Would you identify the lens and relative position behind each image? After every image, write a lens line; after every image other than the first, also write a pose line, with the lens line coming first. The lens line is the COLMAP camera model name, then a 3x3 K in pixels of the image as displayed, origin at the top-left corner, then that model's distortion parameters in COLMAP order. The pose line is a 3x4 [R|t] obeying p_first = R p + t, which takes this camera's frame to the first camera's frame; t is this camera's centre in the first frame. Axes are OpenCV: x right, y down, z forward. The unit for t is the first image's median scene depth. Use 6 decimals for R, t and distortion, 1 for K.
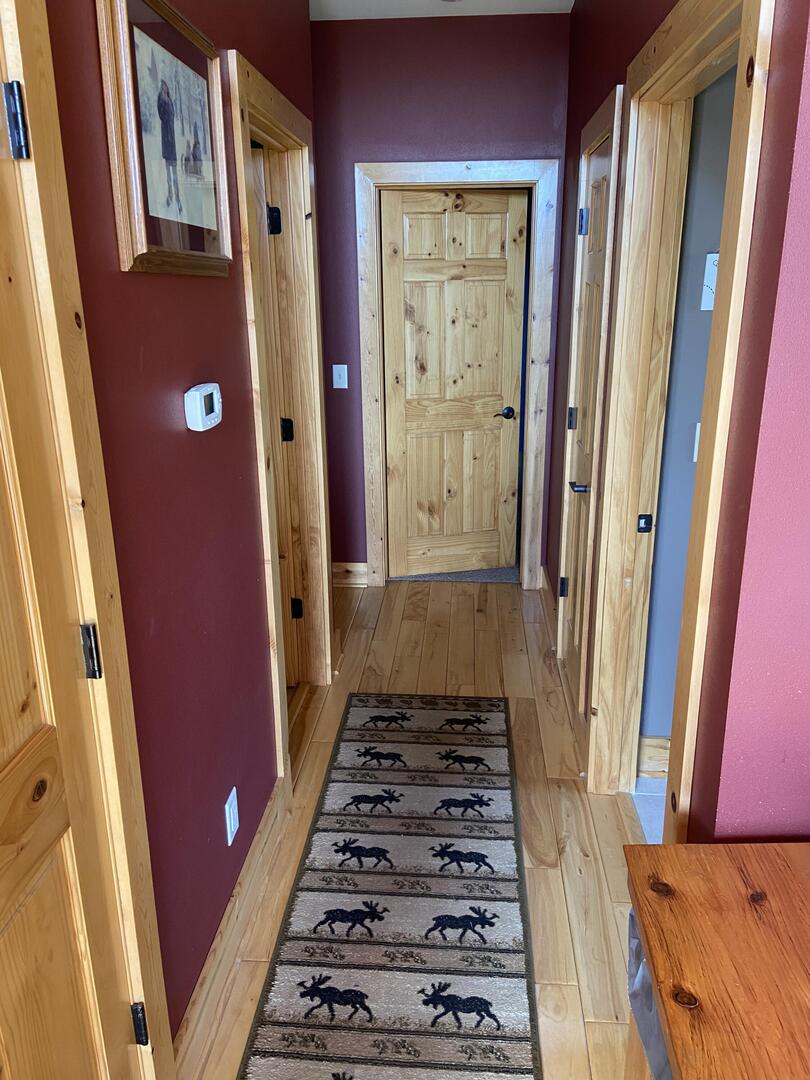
lens RADIAL K [[819.8, 0, 405.0], [0, 819.8, 540.0], [0, 0, 1]] dist [-0.002394, -0.000485]
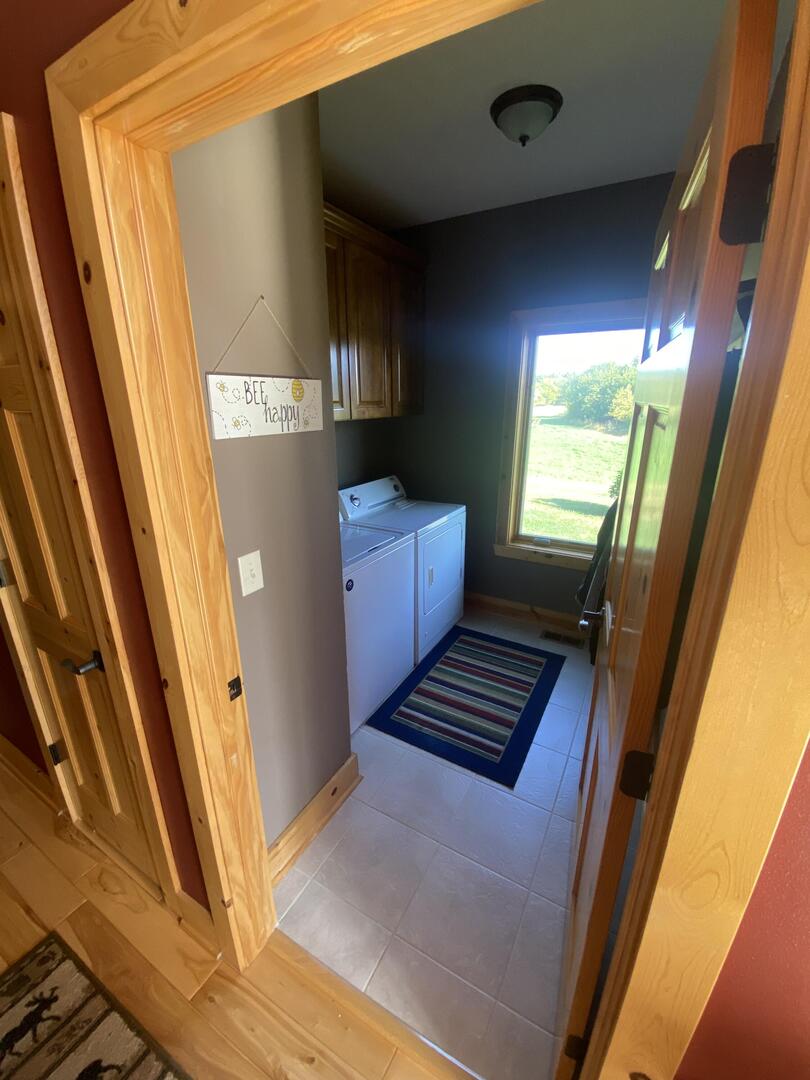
lens RADIAL K [[431.9, 0, 409.5], [0, 431.9, 535.0], [0, 0, 1]] dist [0.018517, -0.020591]
pose [[0.423302, -0.260666, 0.867680, 0.018711], [0.268078, 0.950867, 0.154874, -0.176371], [-0.865418, 0.167047, 0.472383, 0.553682]]
